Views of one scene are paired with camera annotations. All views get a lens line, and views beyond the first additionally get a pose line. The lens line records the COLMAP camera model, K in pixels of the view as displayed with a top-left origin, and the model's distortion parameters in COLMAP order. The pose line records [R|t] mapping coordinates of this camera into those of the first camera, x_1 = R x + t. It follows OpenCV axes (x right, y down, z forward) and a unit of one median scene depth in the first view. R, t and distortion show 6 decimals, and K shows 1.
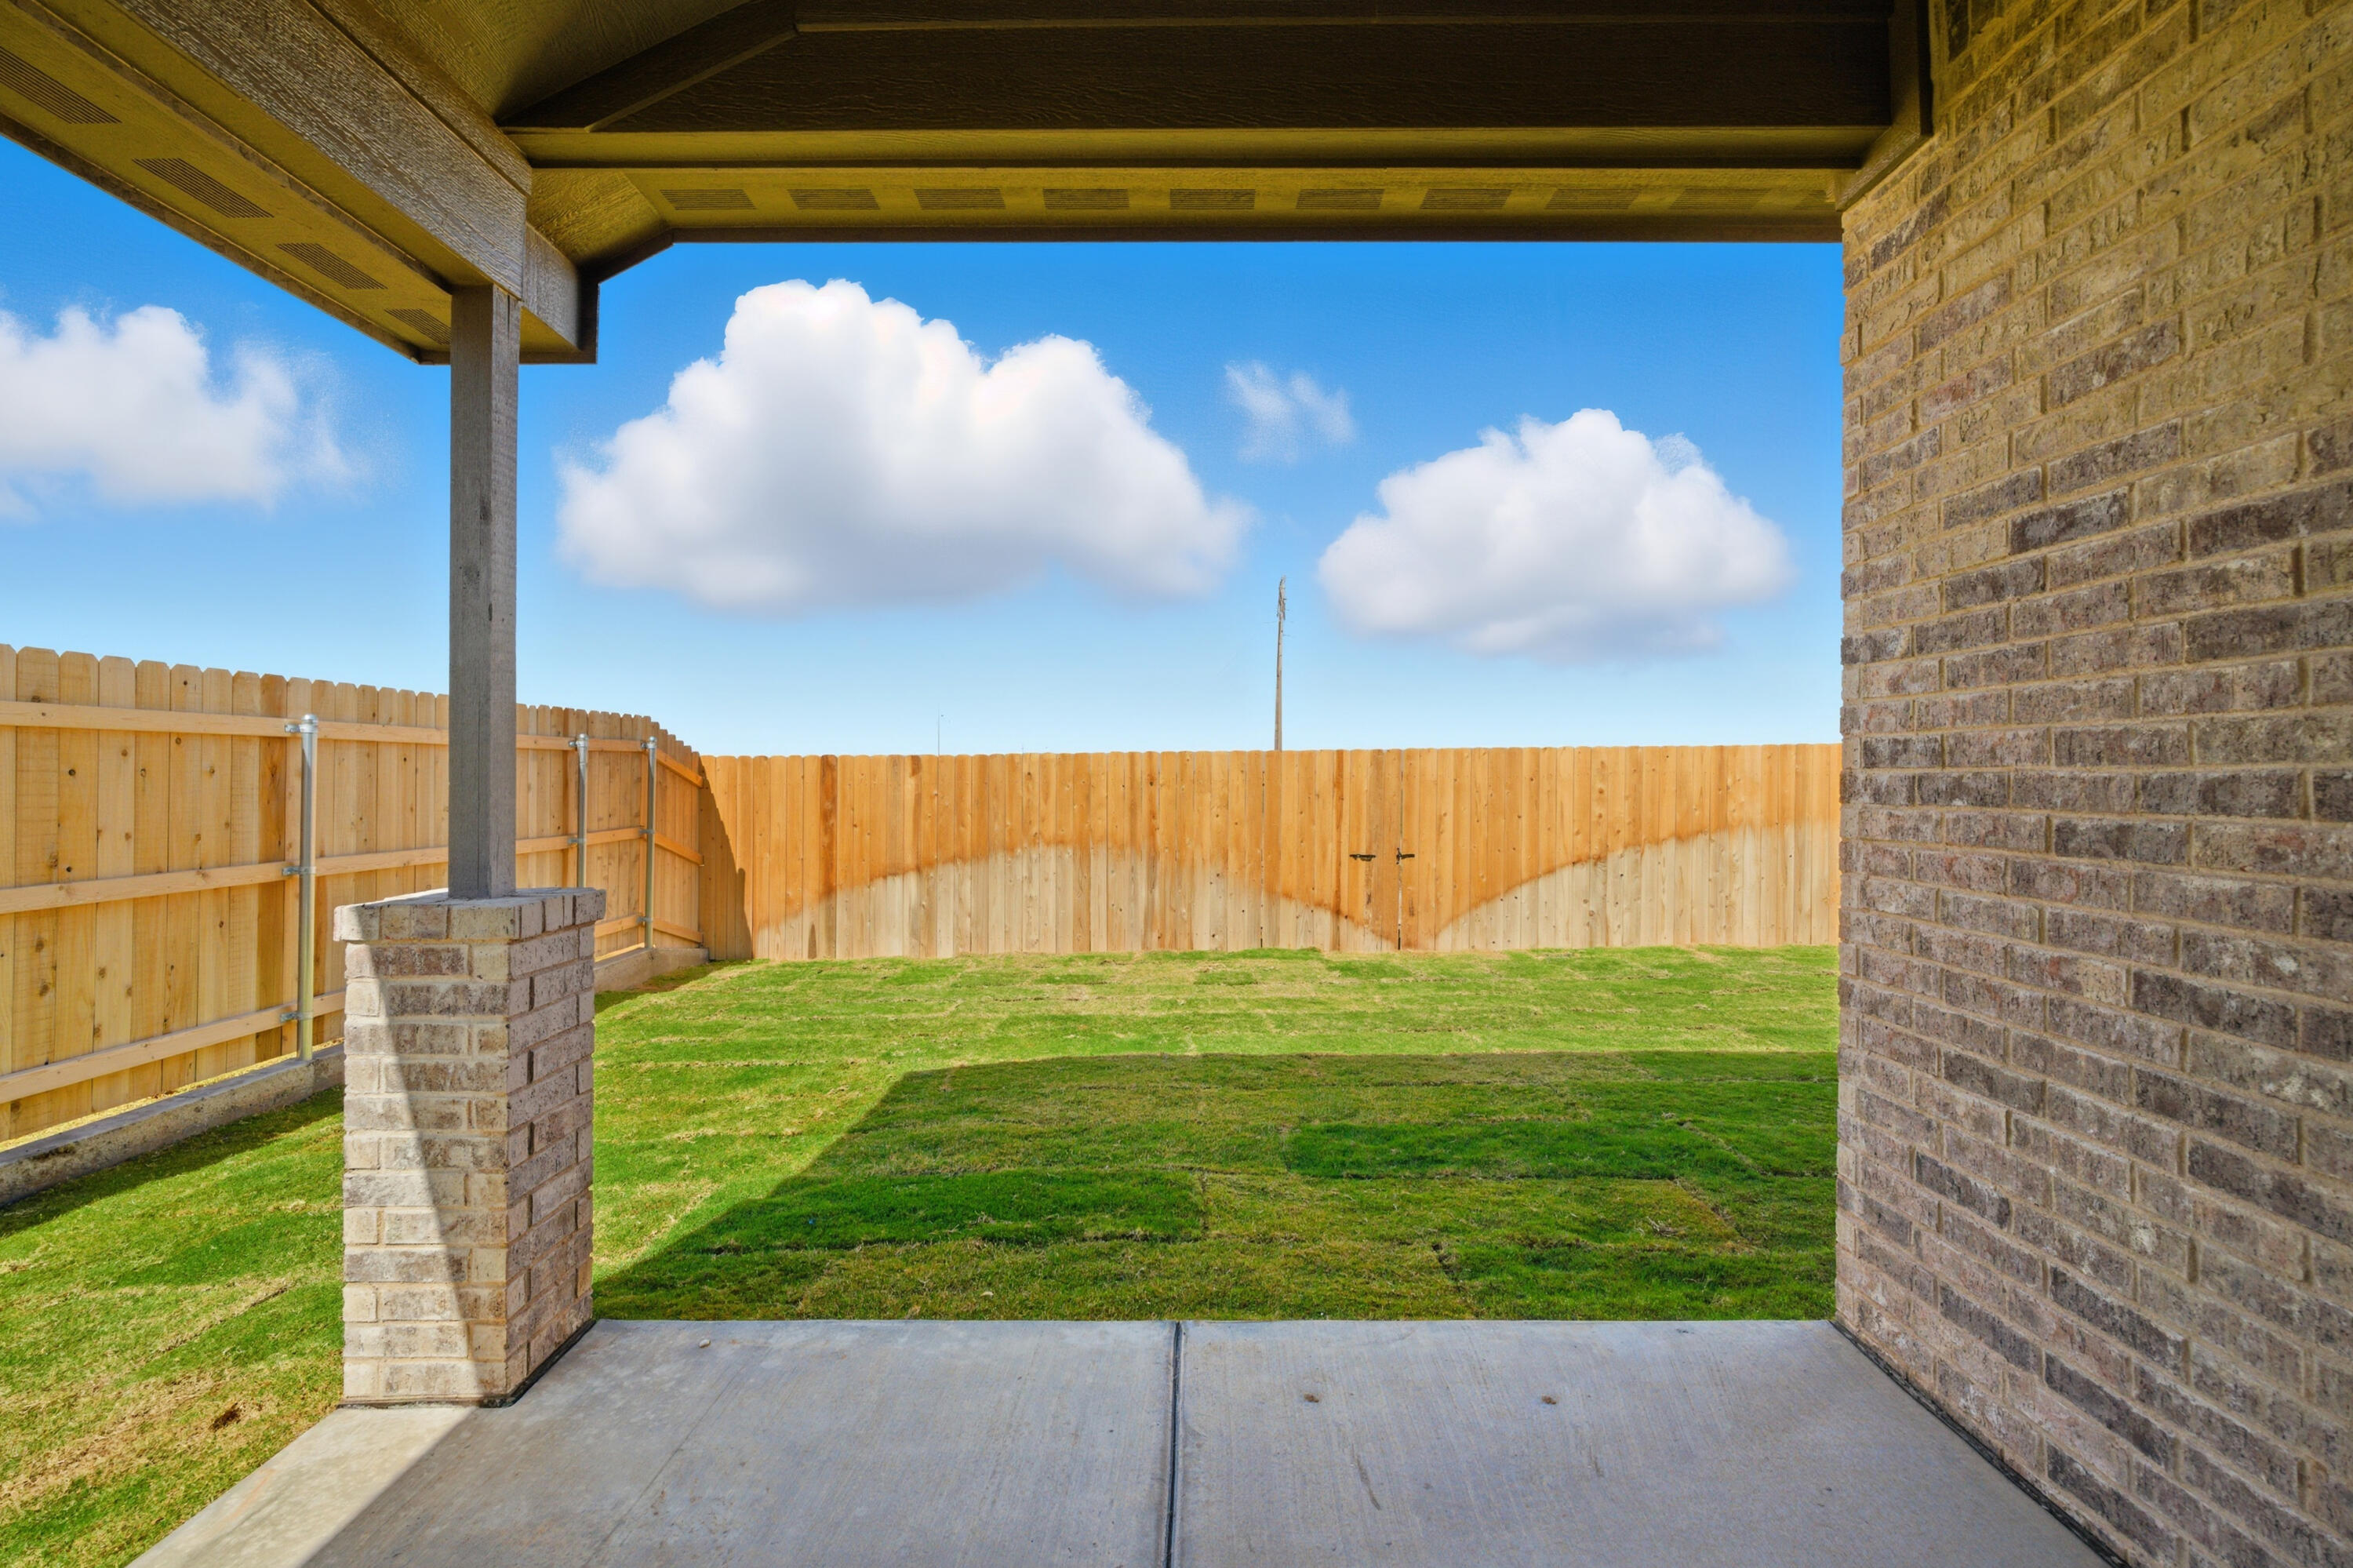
lens RADIAL K [[1081.3, 0, 1178.4], [0, 1081.3, 775.2], [0, 0, 1]] dist [-0.004755, 0.000824]
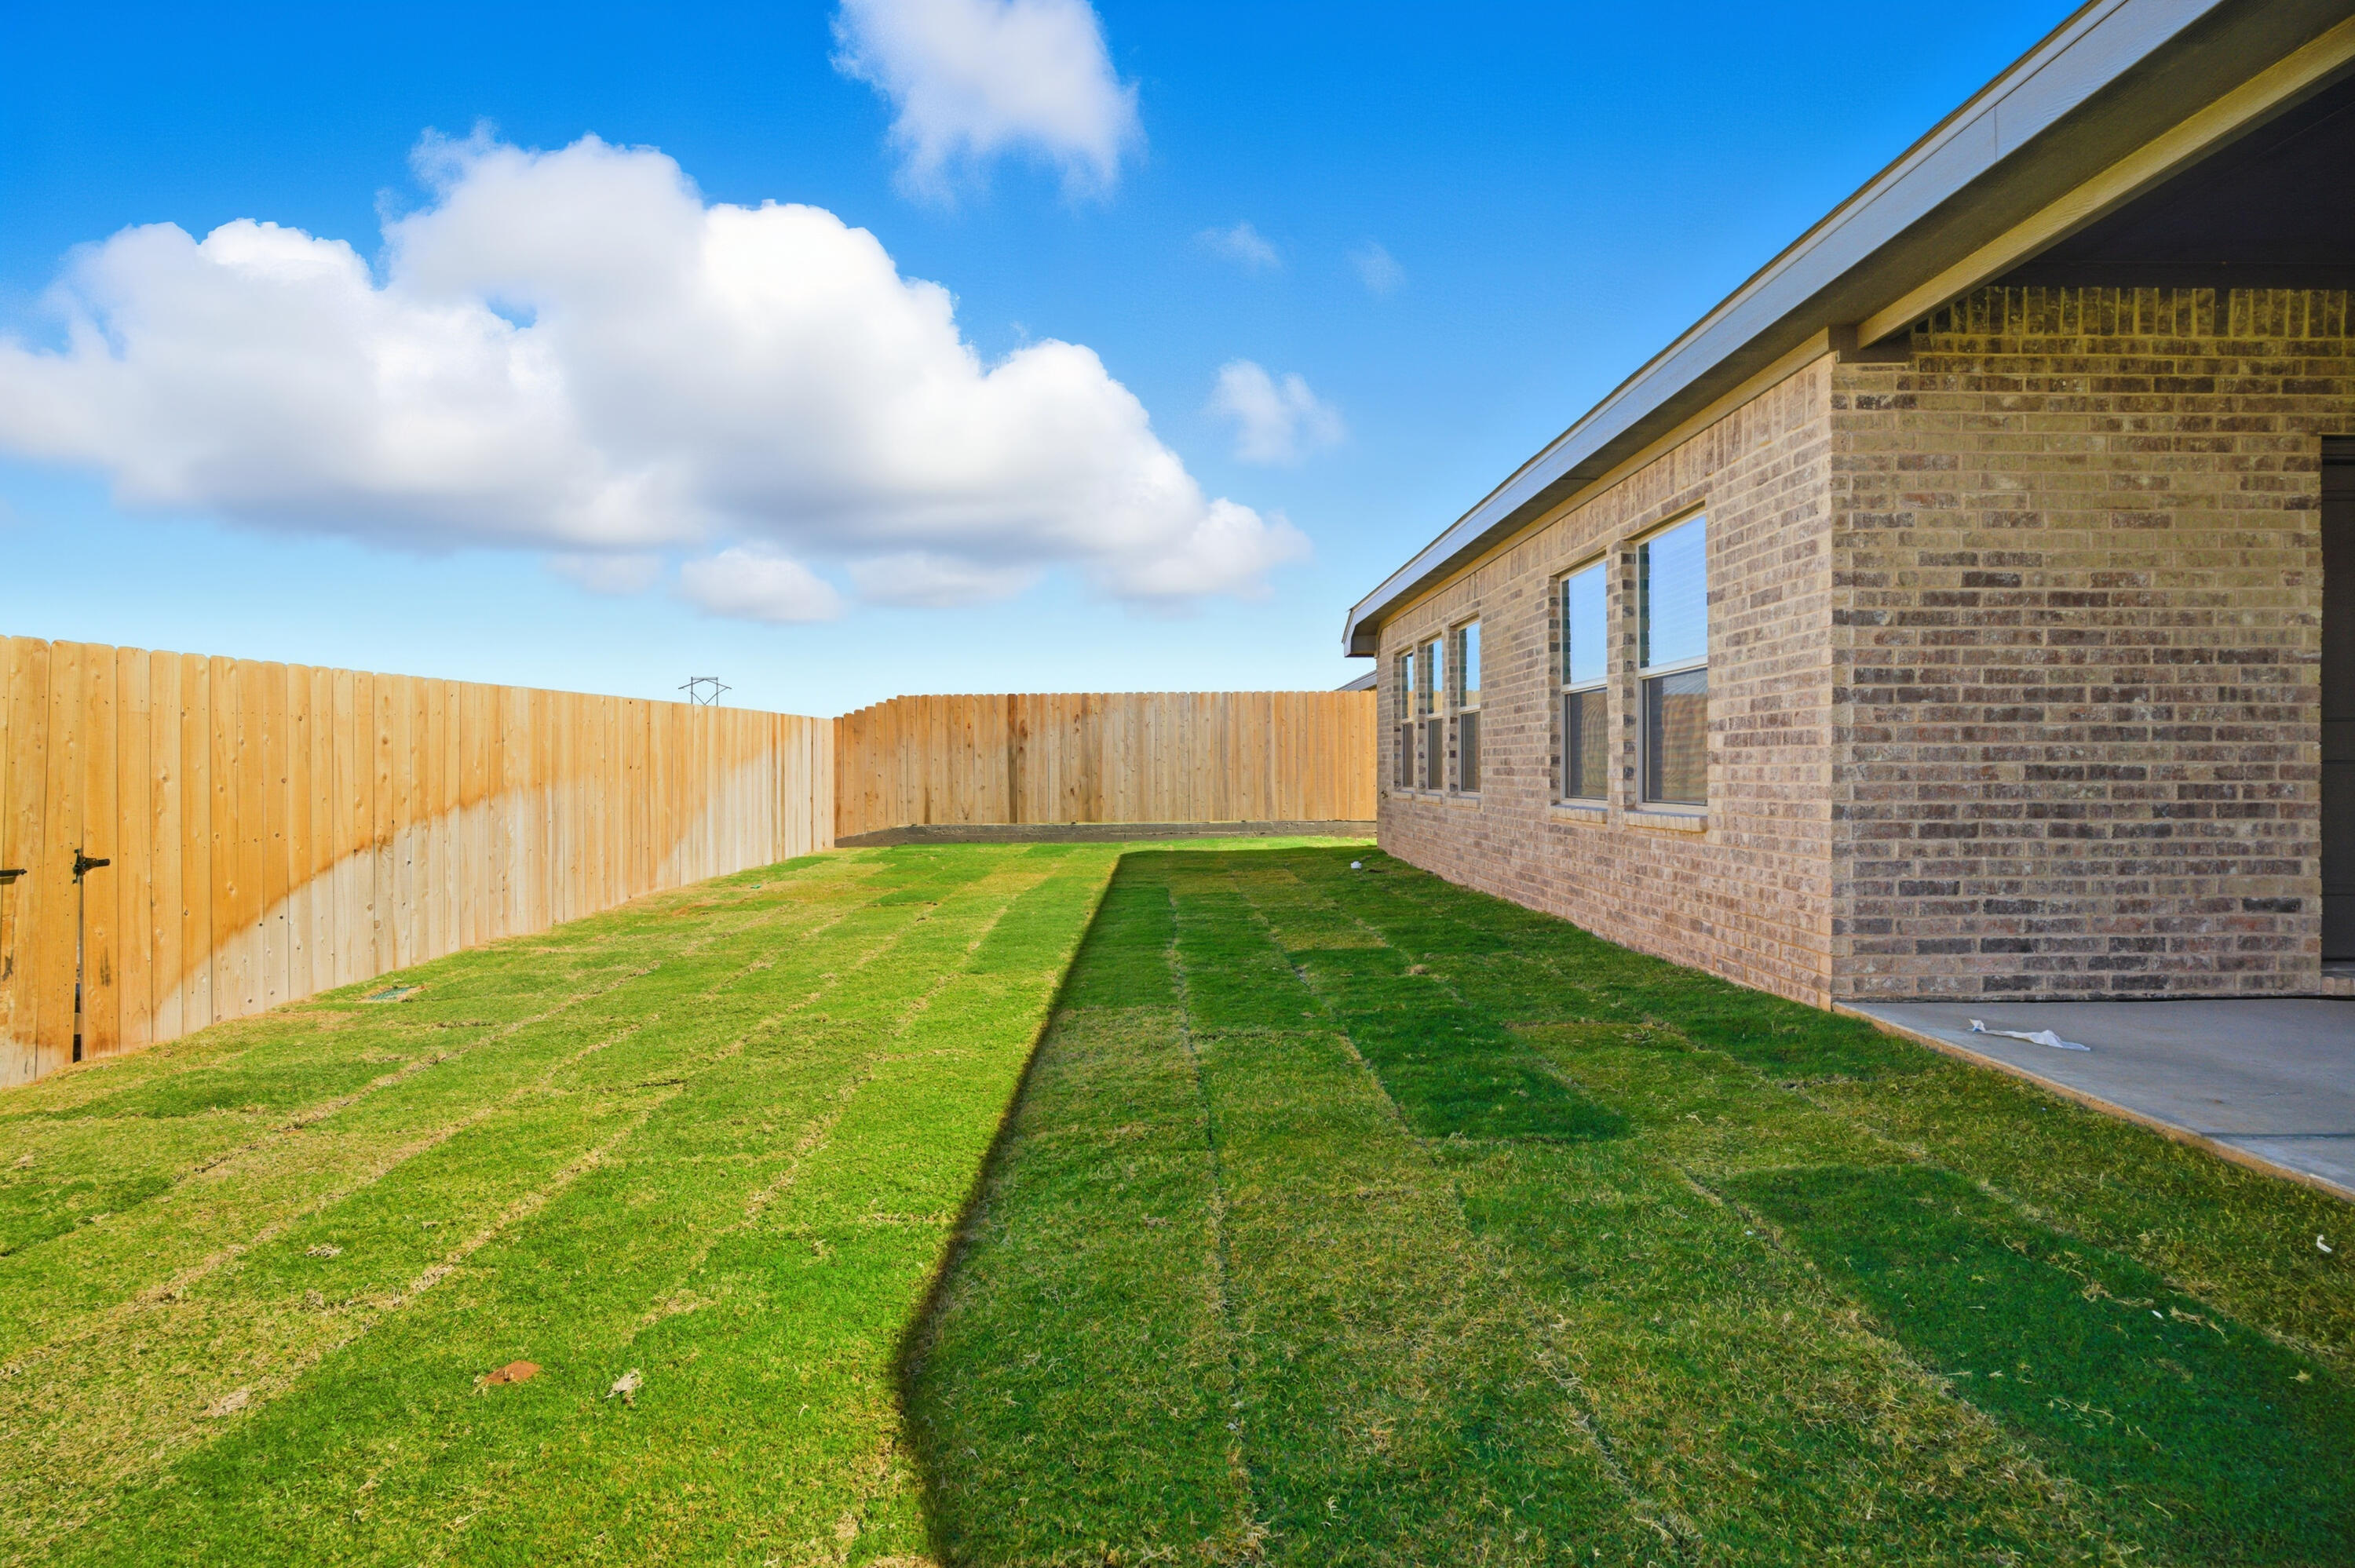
lens RADIAL K [[1043.7, 0, 1177.7], [0, 1043.7, 780.4], [0, 0, 1]] dist [-0.008426, -0.000087]
pose [[-0.011102, -0.015608, 0.999817, -1.413095], [0.001333, 0.999877, 0.015623, 0.163804], [-0.999937, 0.001506, -0.011080, 2.789760]]
